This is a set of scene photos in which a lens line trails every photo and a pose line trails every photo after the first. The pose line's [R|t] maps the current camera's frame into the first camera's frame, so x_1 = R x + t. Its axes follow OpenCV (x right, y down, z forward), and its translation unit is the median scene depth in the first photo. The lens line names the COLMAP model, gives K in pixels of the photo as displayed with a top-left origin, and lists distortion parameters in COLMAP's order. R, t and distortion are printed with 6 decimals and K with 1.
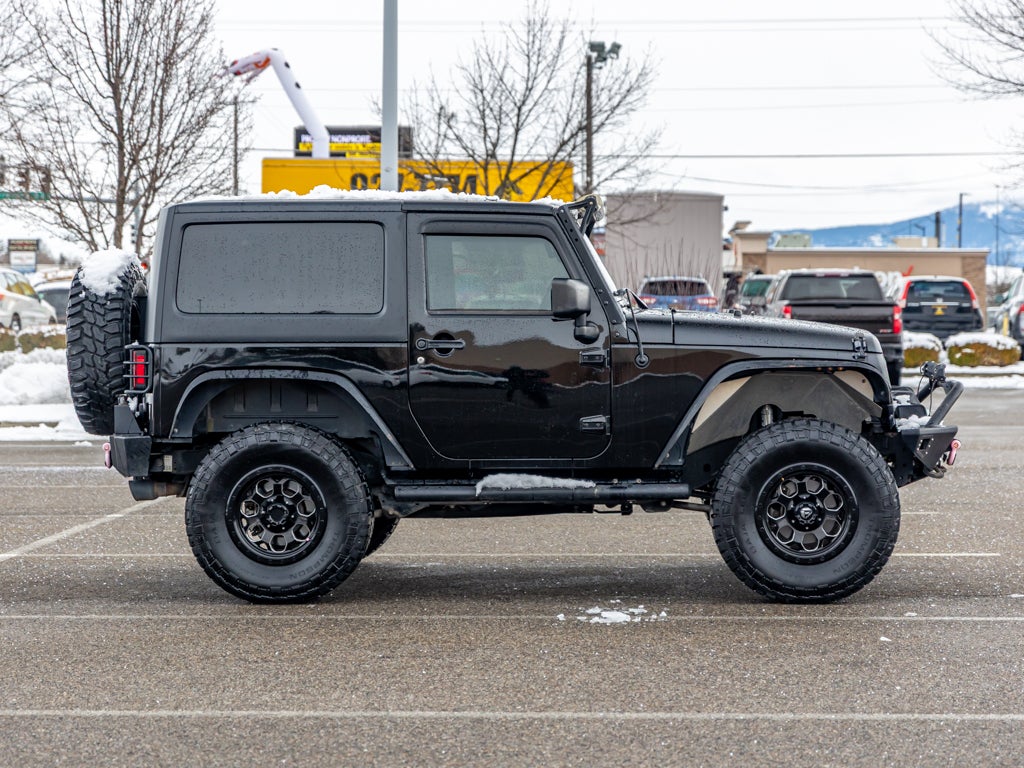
lens RADIAL K [[2402.5, 0, 512.0], [0, 2402.5, 384.0], [0, 0, 1]] dist [0.082772, 0.123784]
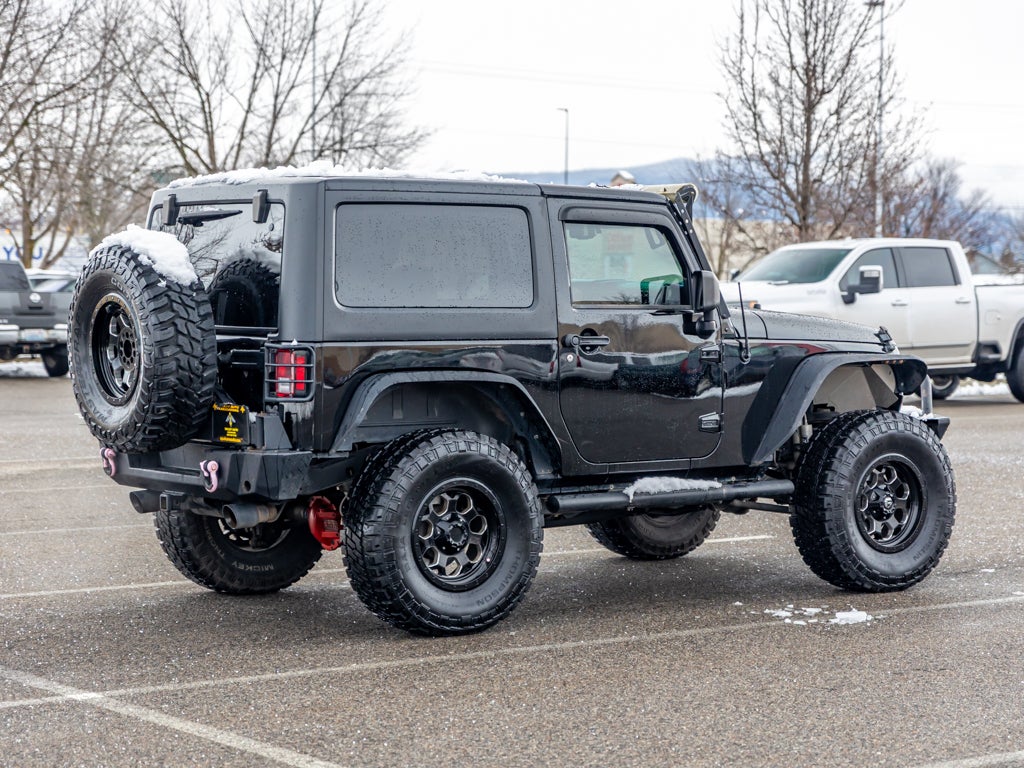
lens RADIAL K [[2402.5, 0, 512.0], [0, 2402.5, 384.0], [0, 0, 1]] dist [0.082772, 0.123784]
pose [[0.782590, -0.018720, 0.622256, -0.631692], [0.015921, 0.999823, 0.010056, -0.009660], [-0.622334, 0.002037, 0.782749, 0.293972]]
